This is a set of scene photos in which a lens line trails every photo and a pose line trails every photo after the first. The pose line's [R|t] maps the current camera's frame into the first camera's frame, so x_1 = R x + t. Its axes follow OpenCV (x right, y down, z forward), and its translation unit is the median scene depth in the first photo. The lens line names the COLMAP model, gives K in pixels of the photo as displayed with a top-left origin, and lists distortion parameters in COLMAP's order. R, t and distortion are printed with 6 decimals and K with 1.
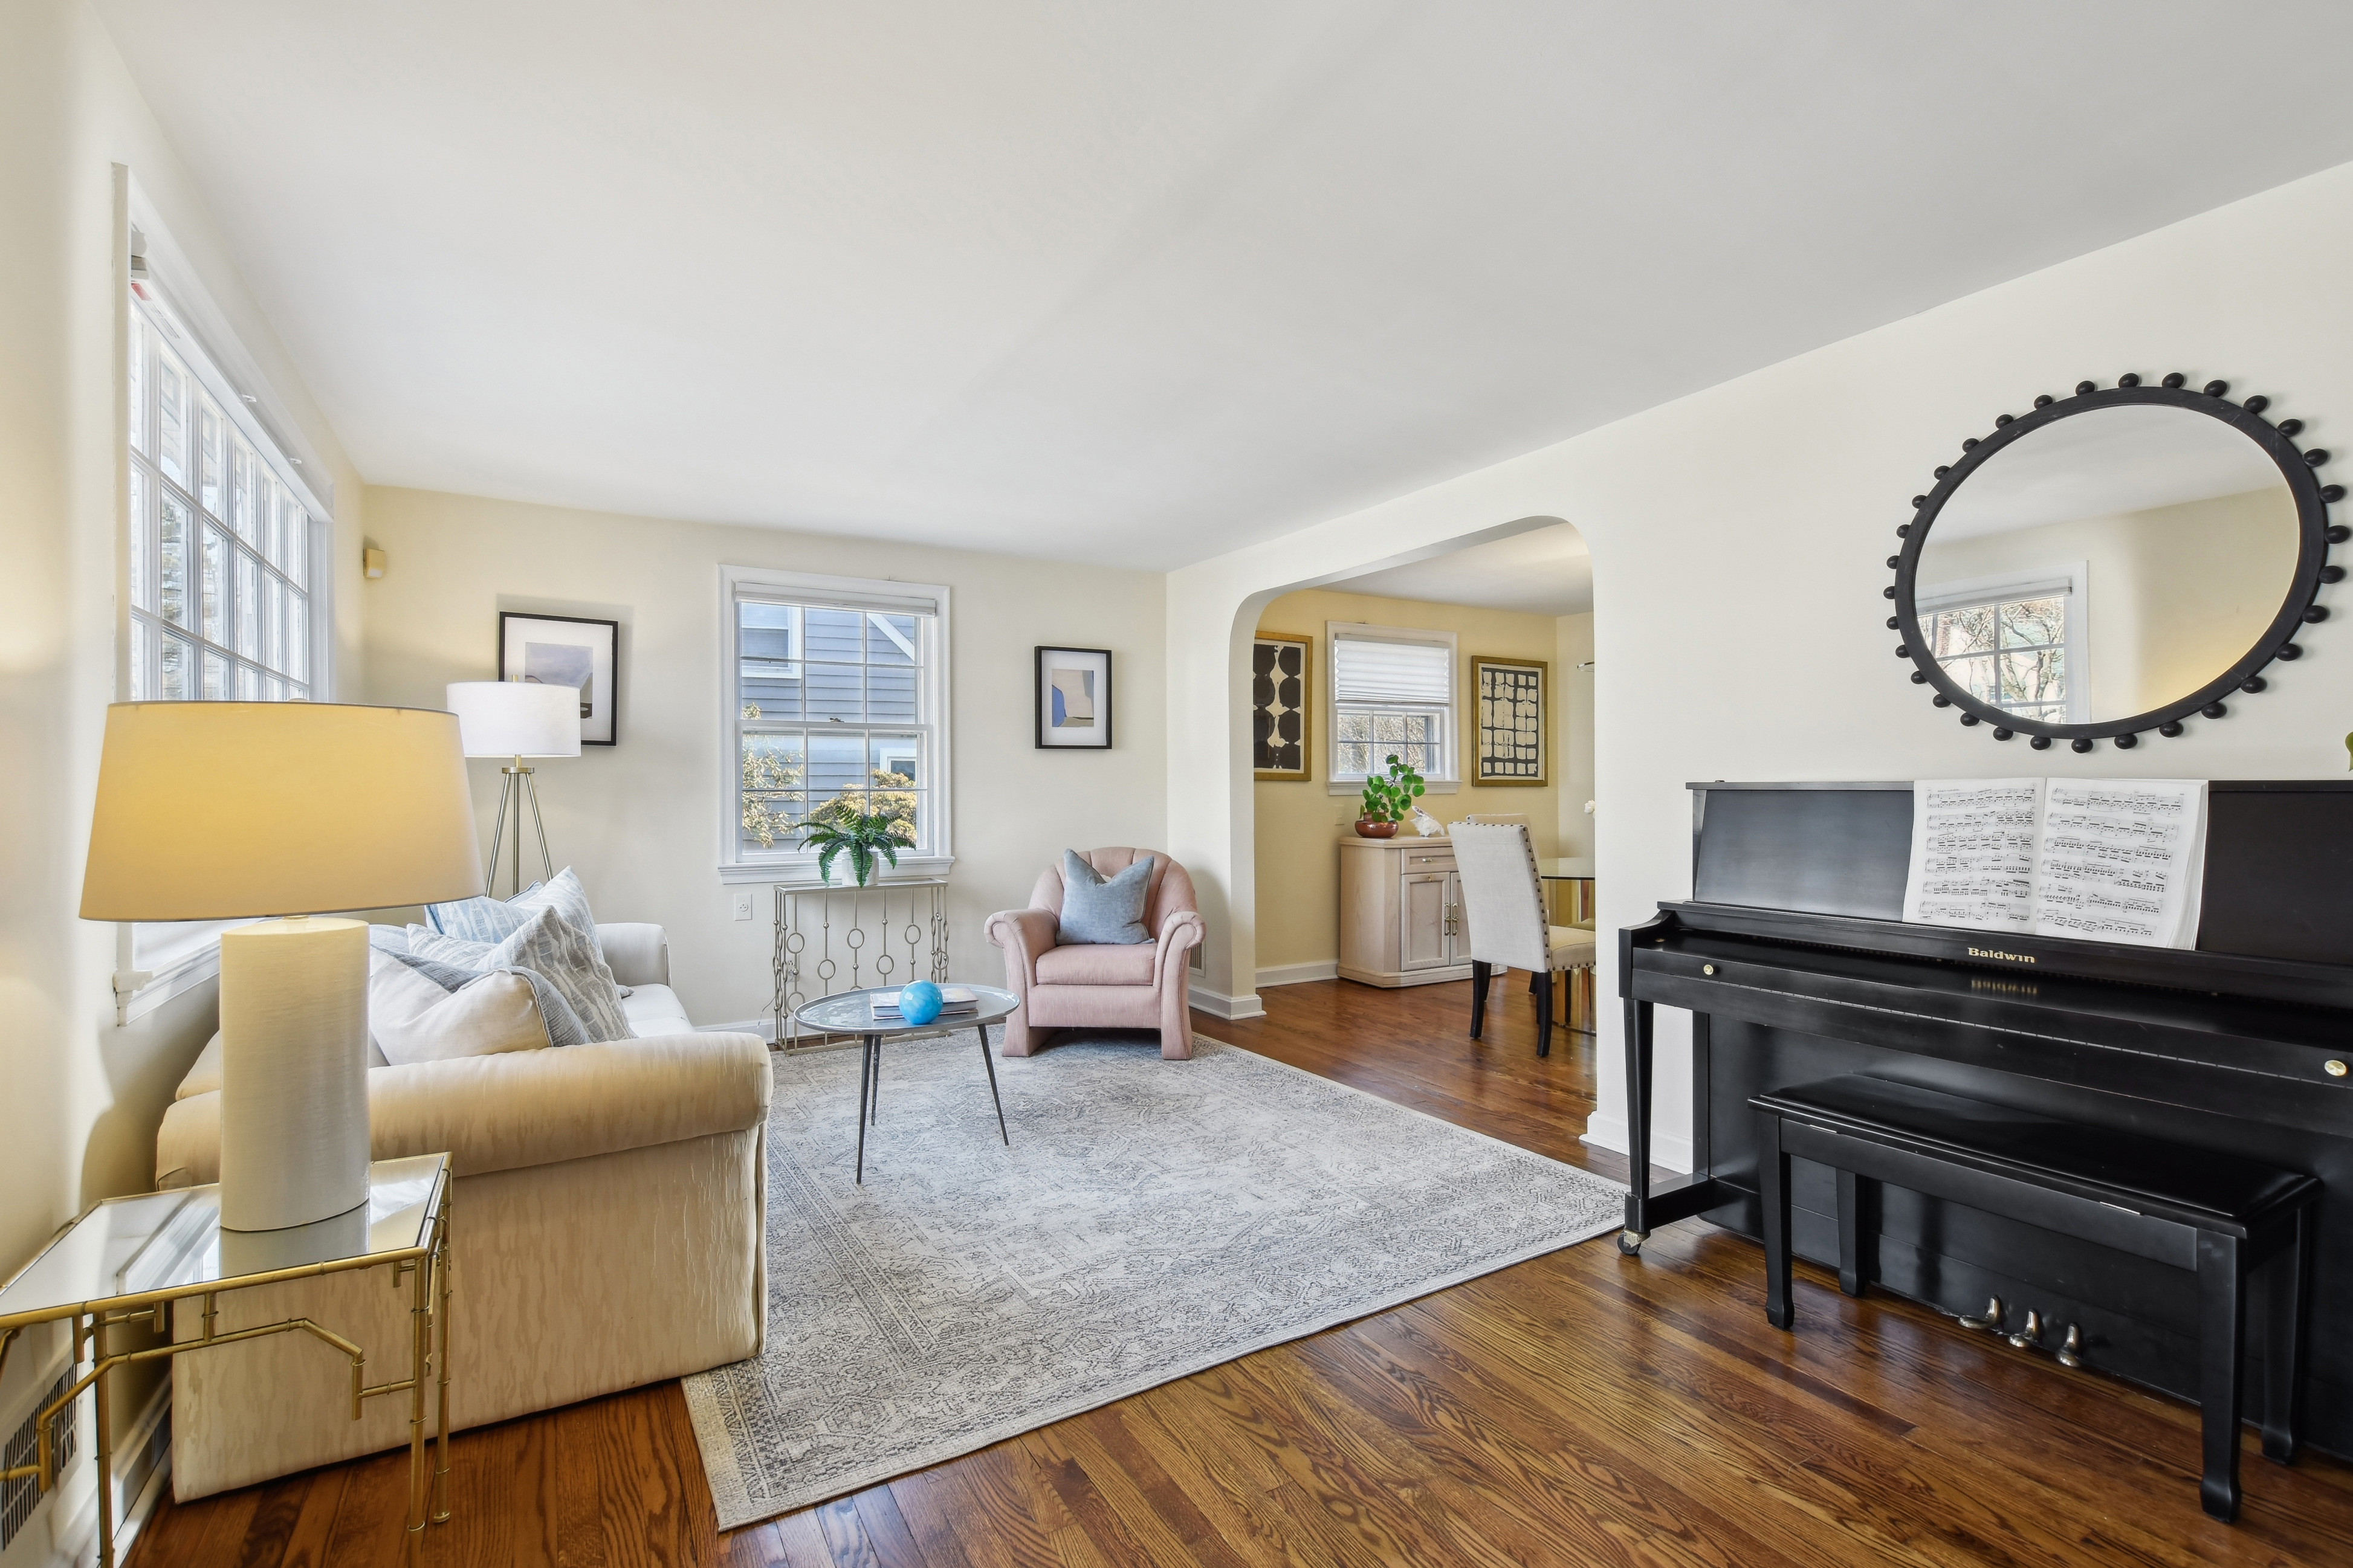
lens RADIAL K [[1077.3, 0, 1185.0], [0, 1077.3, 790.1], [0, 0, 1]] dist [-0.002164, -0.000234]
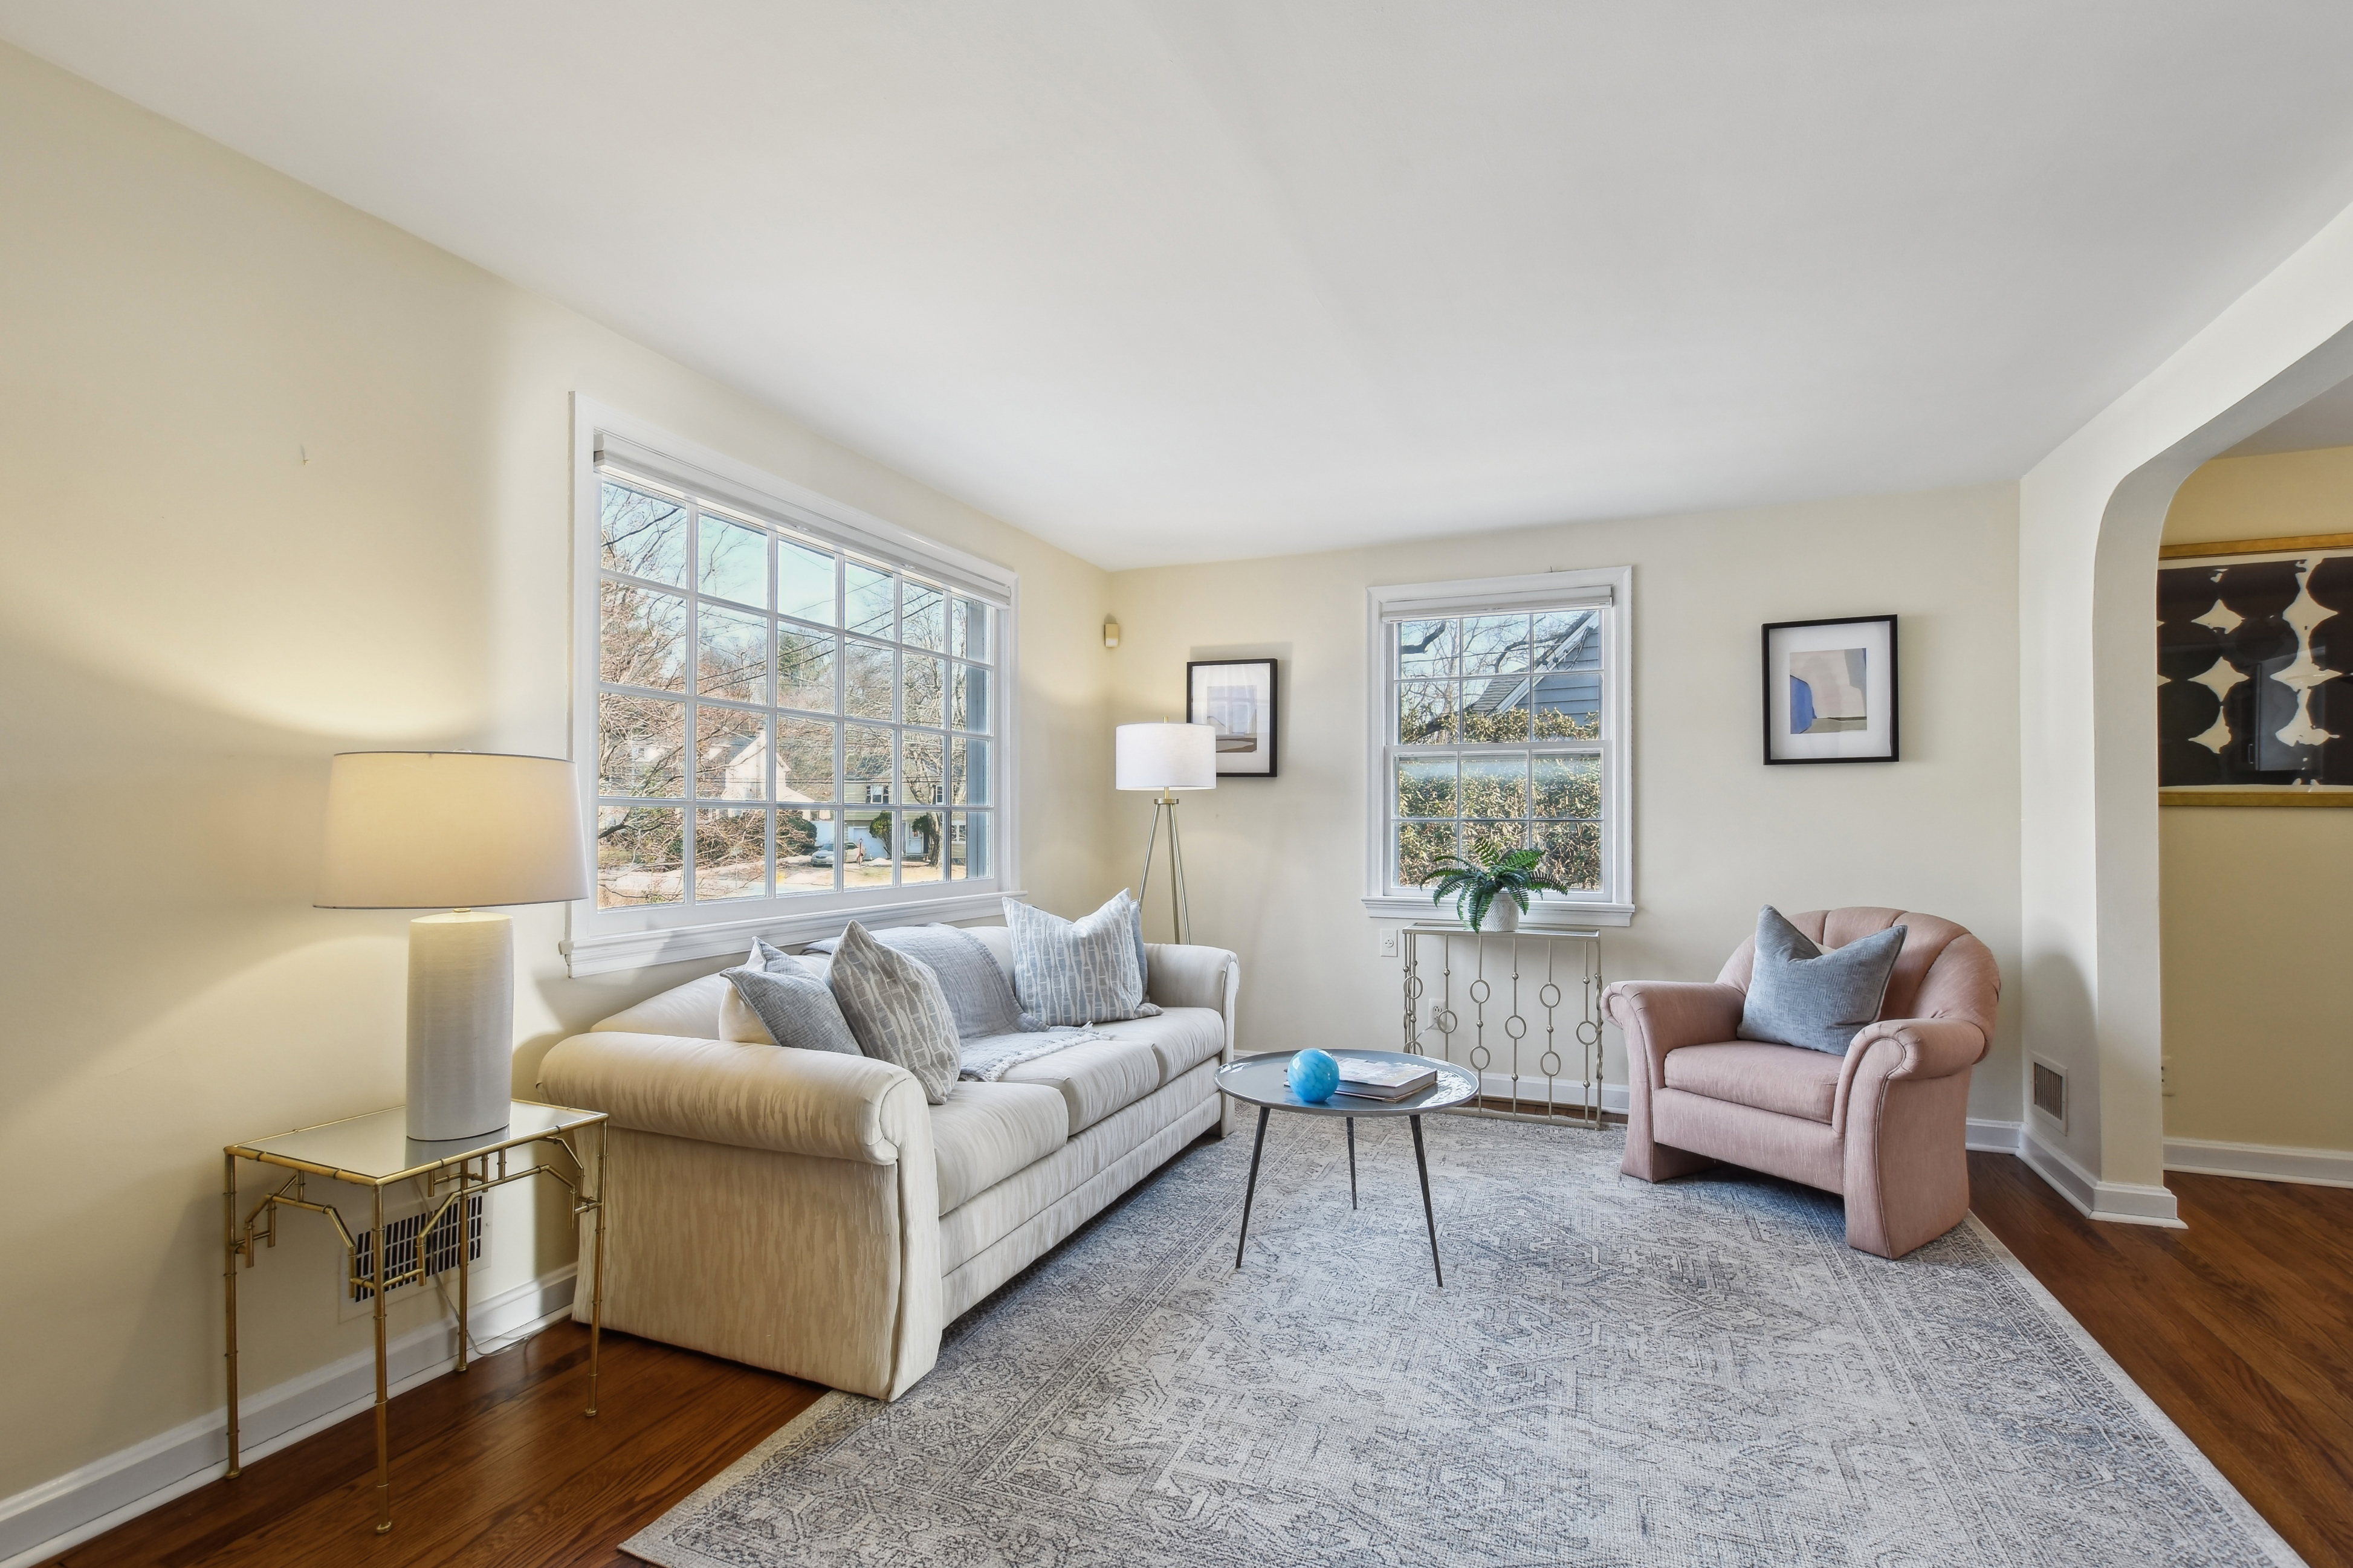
lens RADIAL K [[1070.8, 0, 1171.4], [0, 1070.8, 809.2], [0, 0, 1]] dist [0.003516, -0.001578]
pose [[0.590107, -0.003486, -0.807318, 0.209932], [-0.004637, 0.999960, -0.007708, -0.001042], [0.807312, 0.008292, 0.590067, 0.246626]]
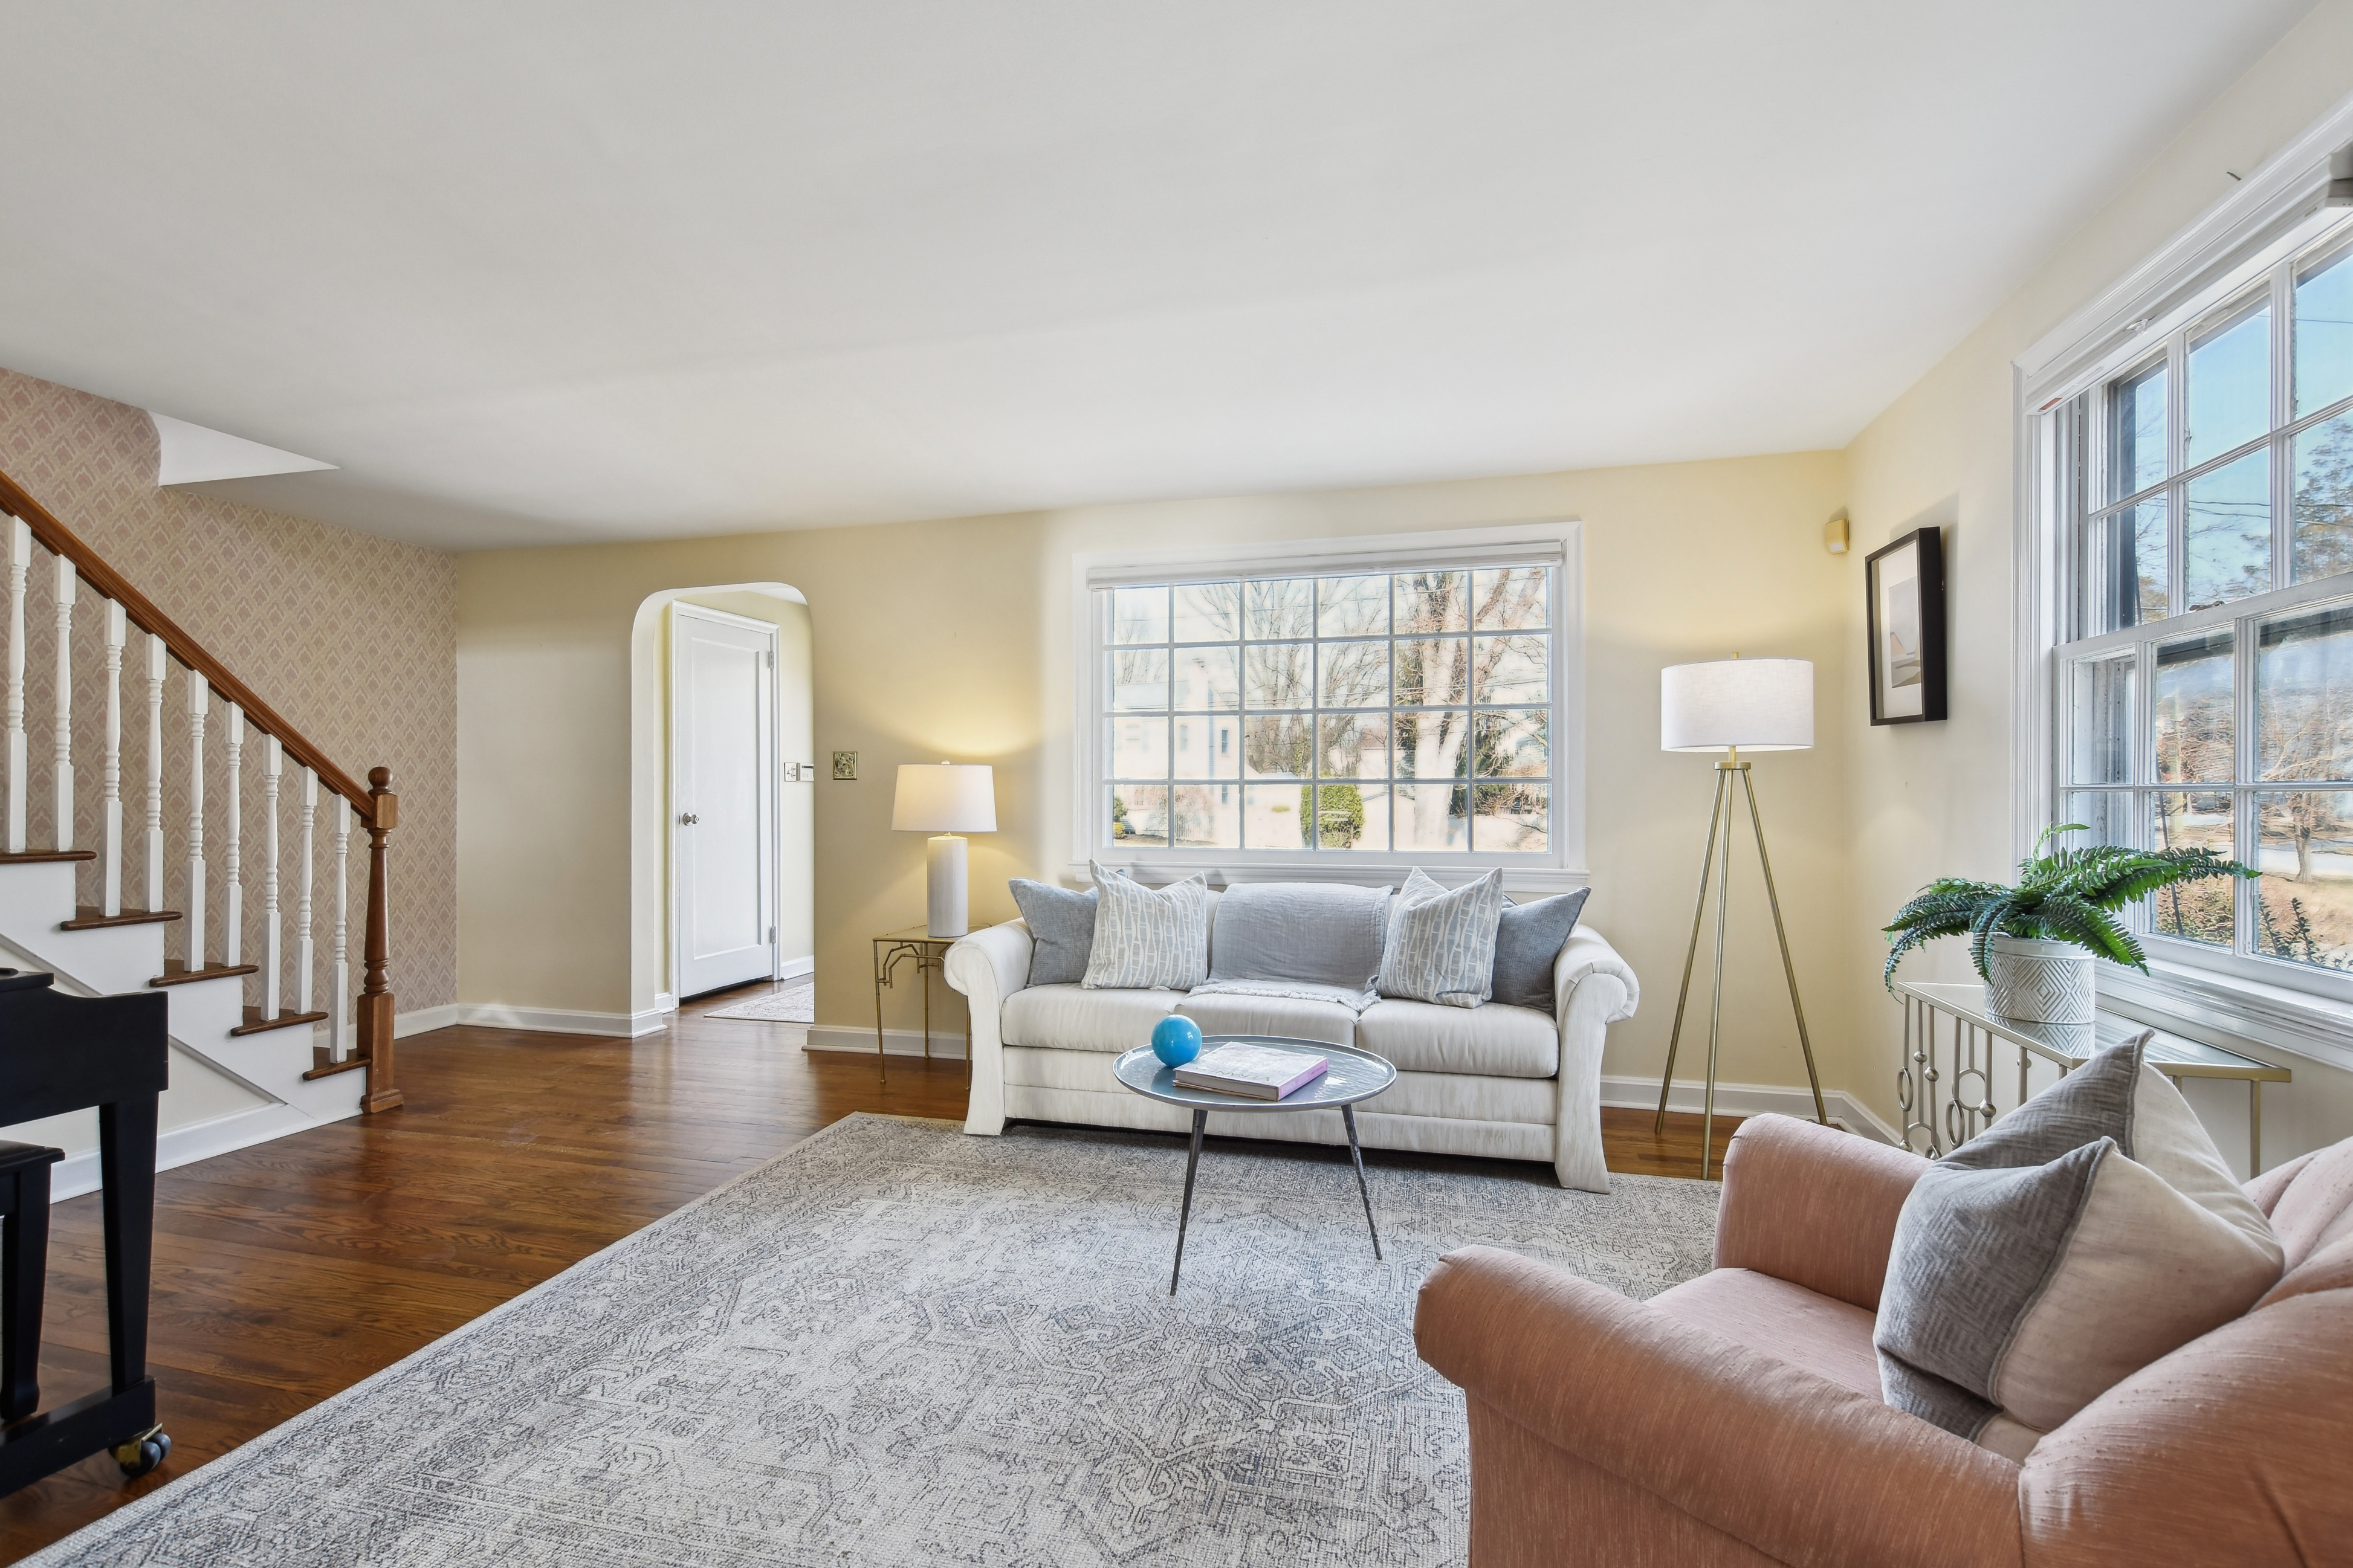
lens RADIAL K [[1064.5, 0, 1168.5], [0, 1064.5, 794.1], [0, 0, 1]] dist [0.002116, -0.000271]
pose [[-0.723823, 0.005148, -0.689966, 0.197105], [0.003077, 0.999986, 0.004232, -0.000409], [0.689979, 0.000940, -0.723829, 0.937837]]
